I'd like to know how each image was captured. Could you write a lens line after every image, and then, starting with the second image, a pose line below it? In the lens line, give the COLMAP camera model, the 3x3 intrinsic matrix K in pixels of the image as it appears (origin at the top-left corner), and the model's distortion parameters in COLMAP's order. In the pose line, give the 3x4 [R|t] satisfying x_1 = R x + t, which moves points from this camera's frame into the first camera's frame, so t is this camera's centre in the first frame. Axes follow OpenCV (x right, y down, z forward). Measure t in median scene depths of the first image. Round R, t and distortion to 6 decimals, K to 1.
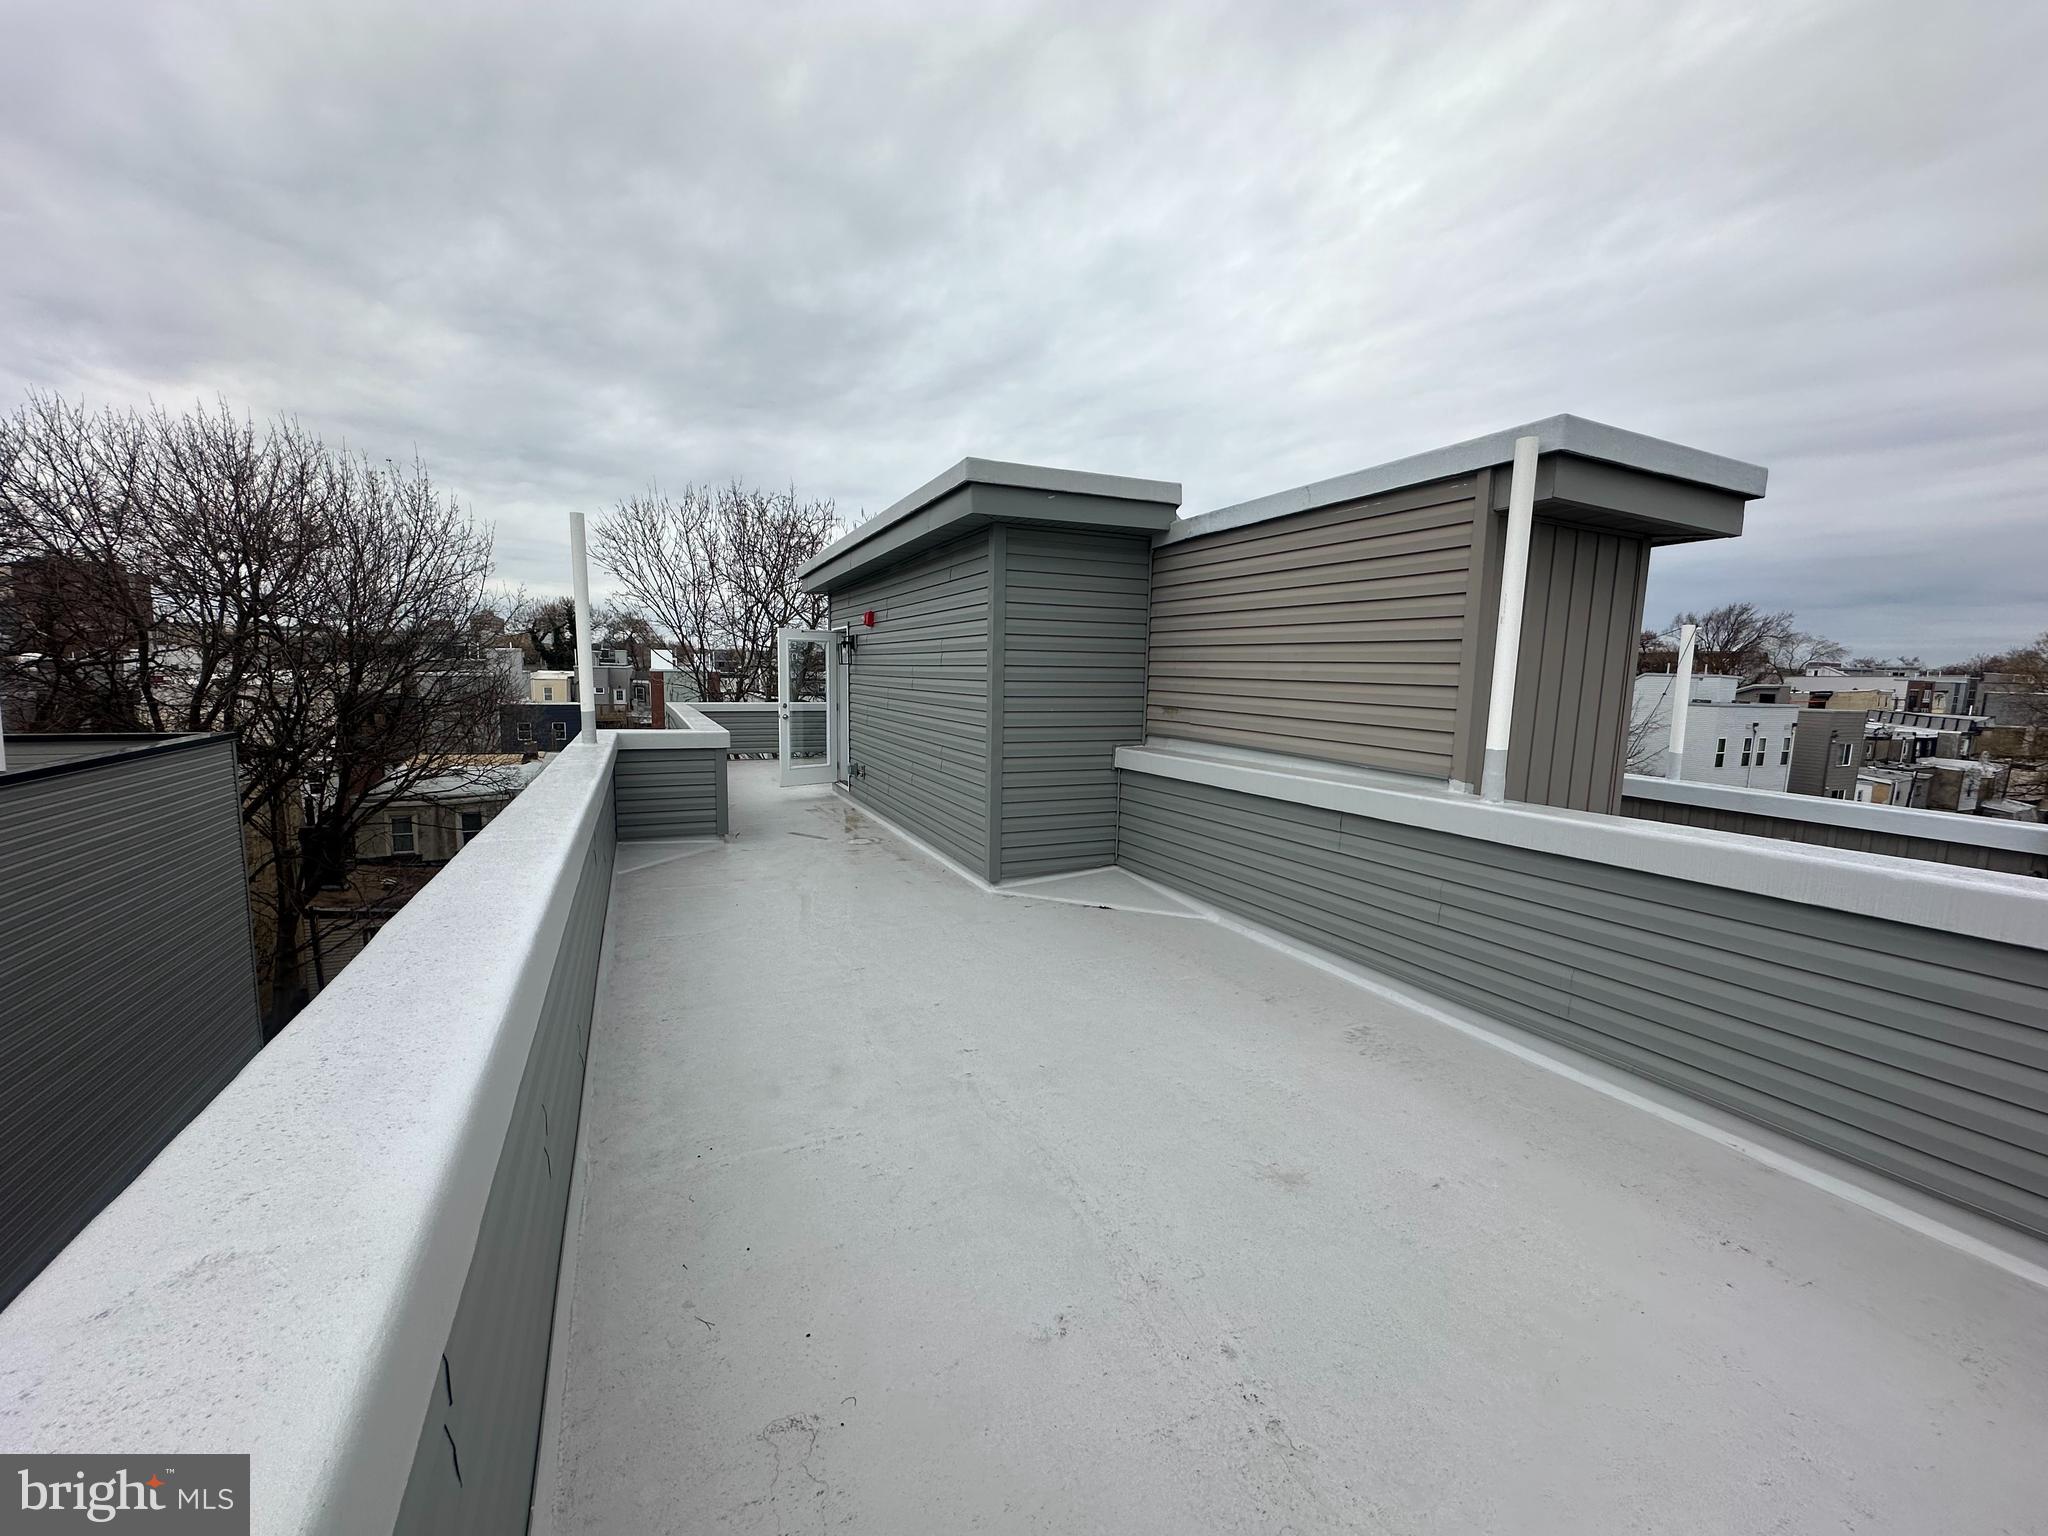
lens RADIAL K [[815.1, 0, 1028.6], [0, 815.1, 778.1], [0, 0, 1]] dist [-0.000716, -0.000034]
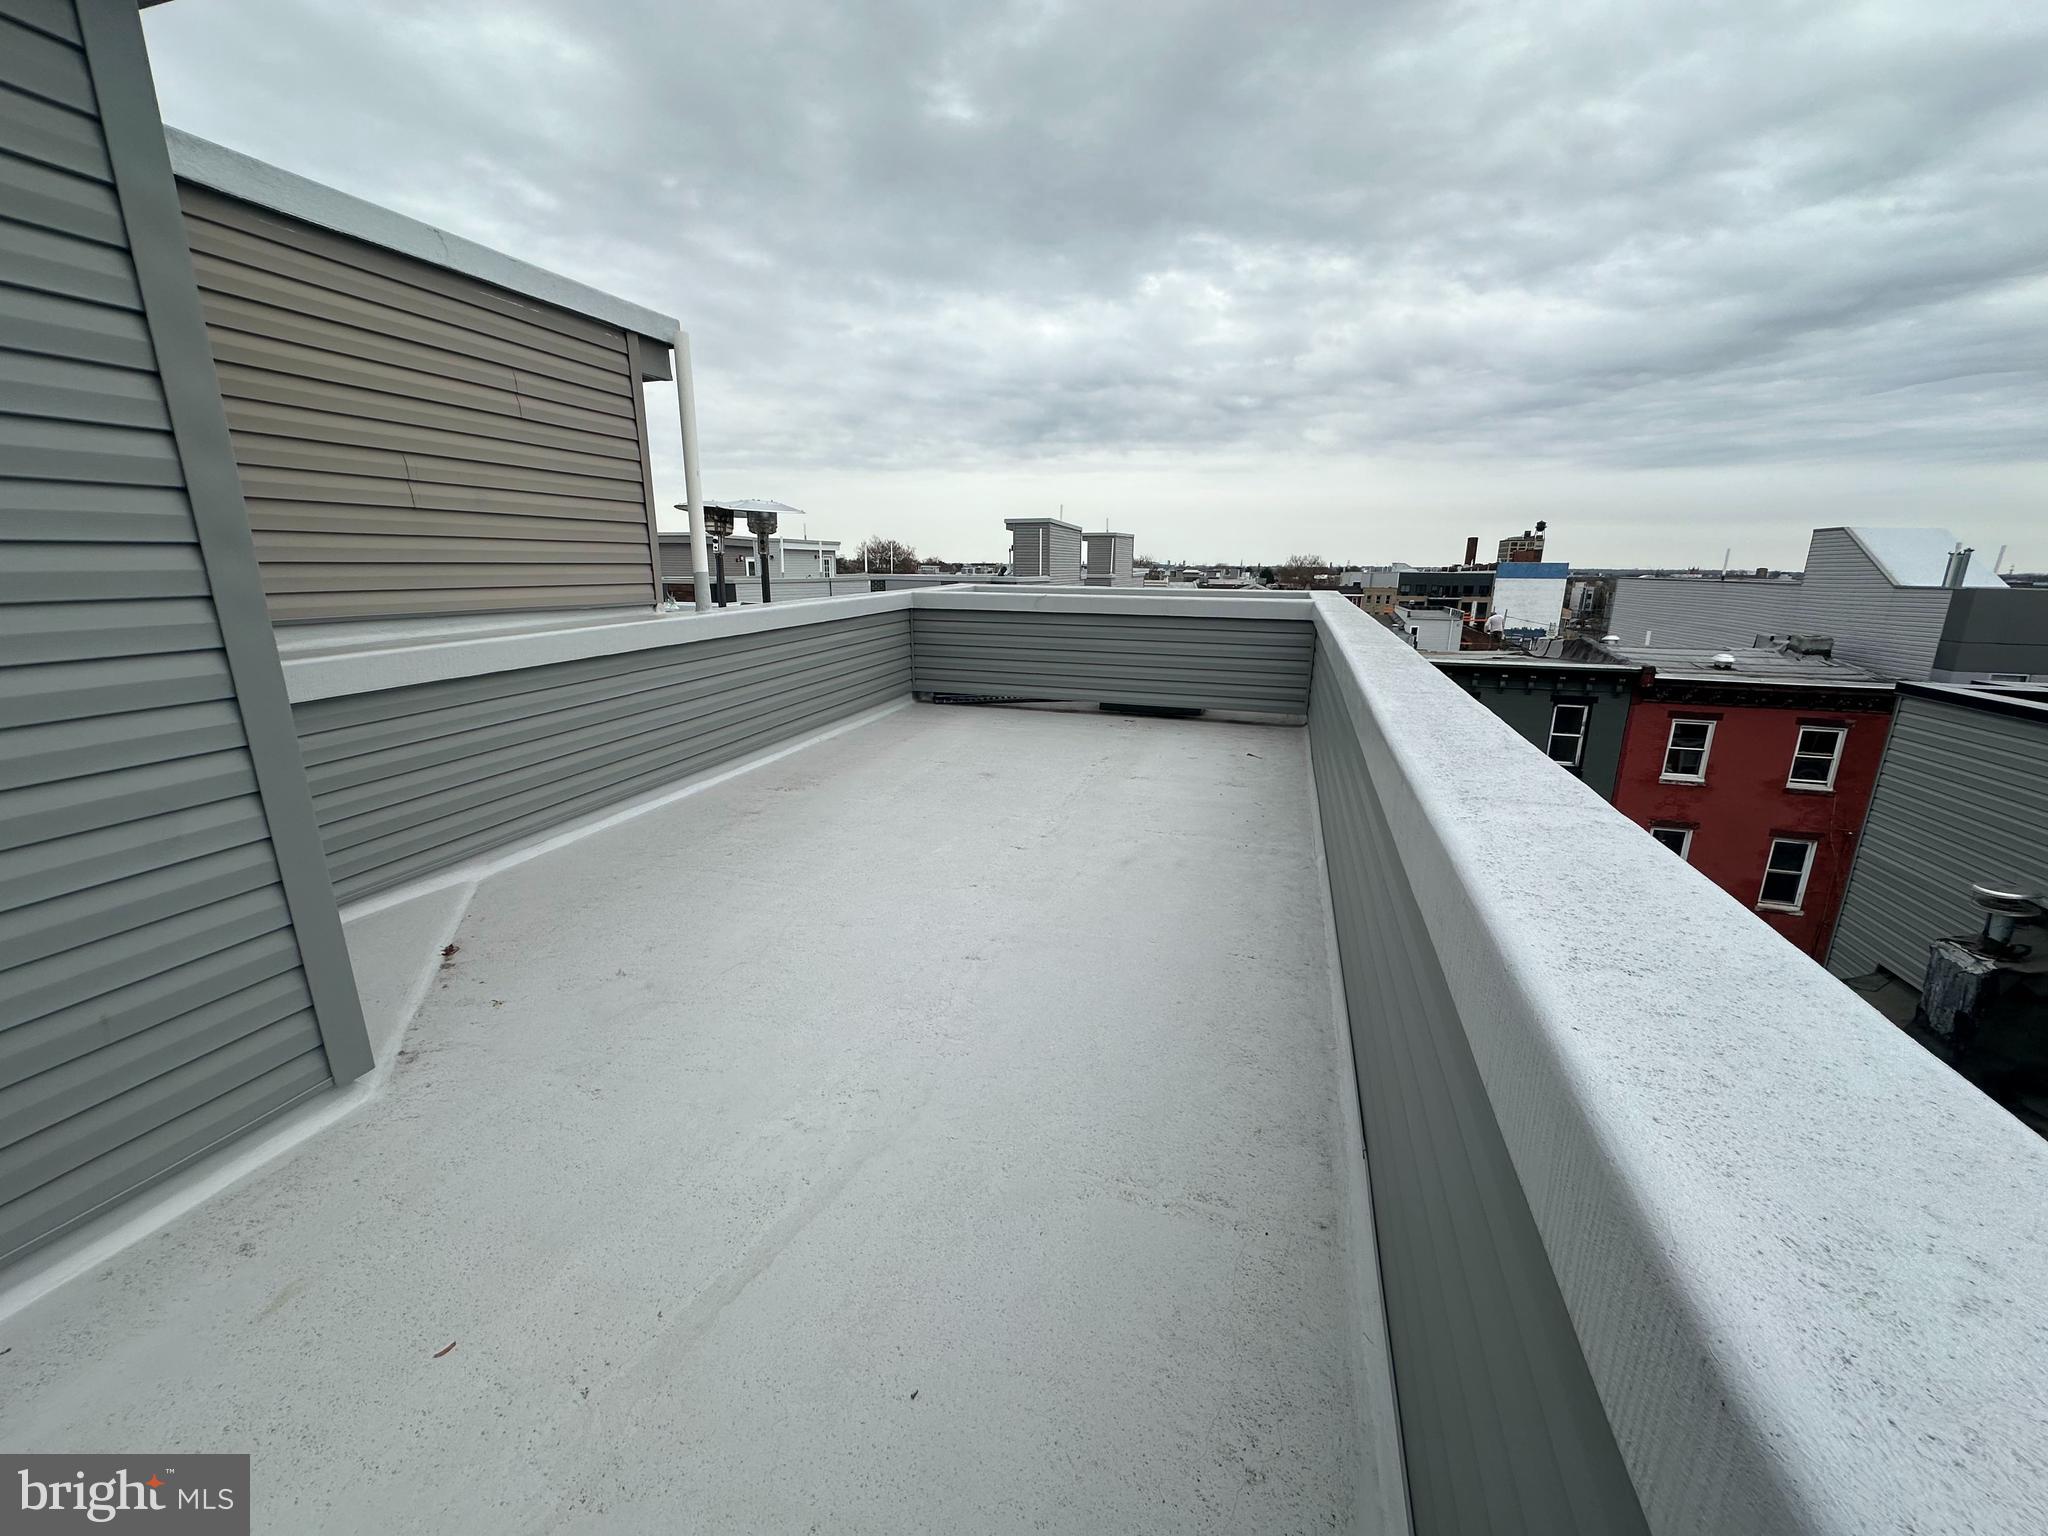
lens RADIAL K [[815.1, 0, 1030.0], [0, 815.1, 765.1], [0, 0, 1]] dist [-0.000716, -0.000034]
pose [[-0.739379, -0.195436, 0.644301, -0.740250], [0.062588, 0.932851, 0.354785, -0.174428], [-0.670374, 0.302646, -0.677498, 1.578613]]
